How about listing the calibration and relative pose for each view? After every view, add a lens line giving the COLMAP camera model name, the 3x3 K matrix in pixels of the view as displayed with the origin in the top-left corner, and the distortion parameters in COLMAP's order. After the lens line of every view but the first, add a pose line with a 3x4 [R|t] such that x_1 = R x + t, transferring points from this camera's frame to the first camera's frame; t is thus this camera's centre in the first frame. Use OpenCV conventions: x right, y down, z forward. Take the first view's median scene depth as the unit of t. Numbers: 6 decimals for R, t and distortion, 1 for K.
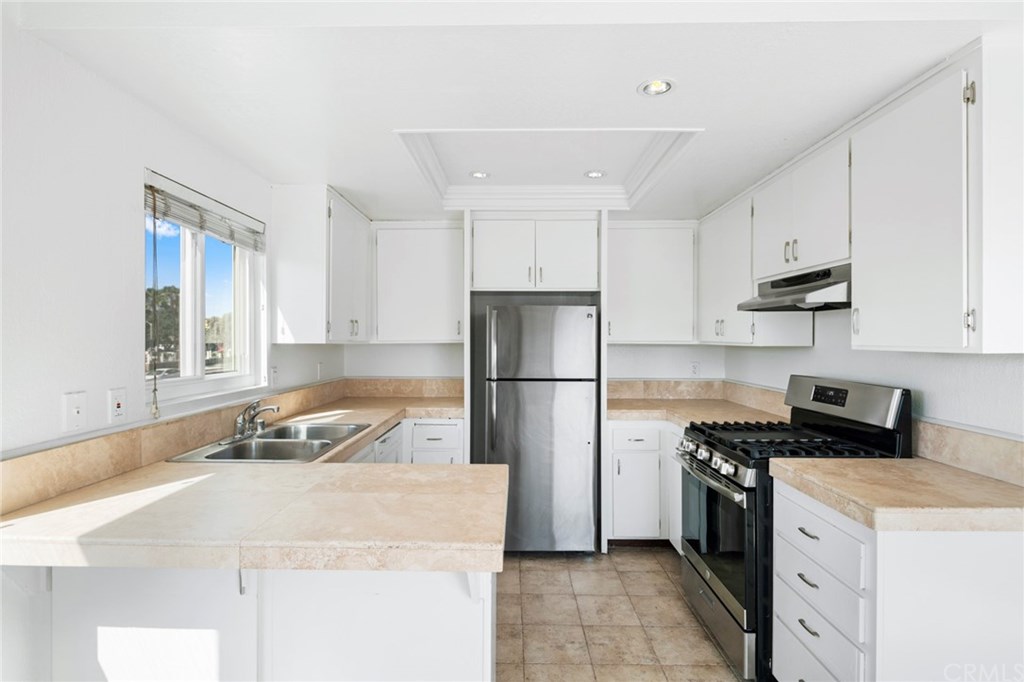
lens RADIAL K [[503.7, 0, 520.4], [0, 503.7, 338.7], [0, 0, 1]] dist [0.000450, 0.000230]
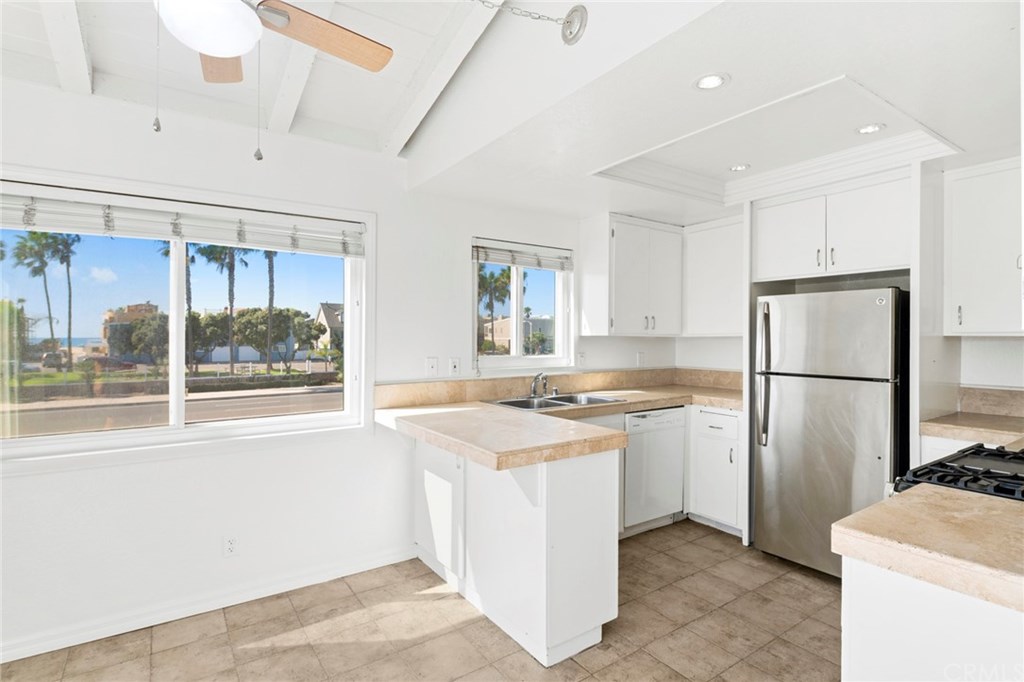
lens RADIAL K [[503.7, 0, 493.3], [0, 503.7, 332.1], [0, 0, 1]] dist [0.000450, 0.000230]
pose [[0.561191, -0.008599, -0.827641, 0.521198], [0.001408, 0.999955, -0.009435, 0.012503], [0.827685, 0.004129, 0.561178, 0.033590]]
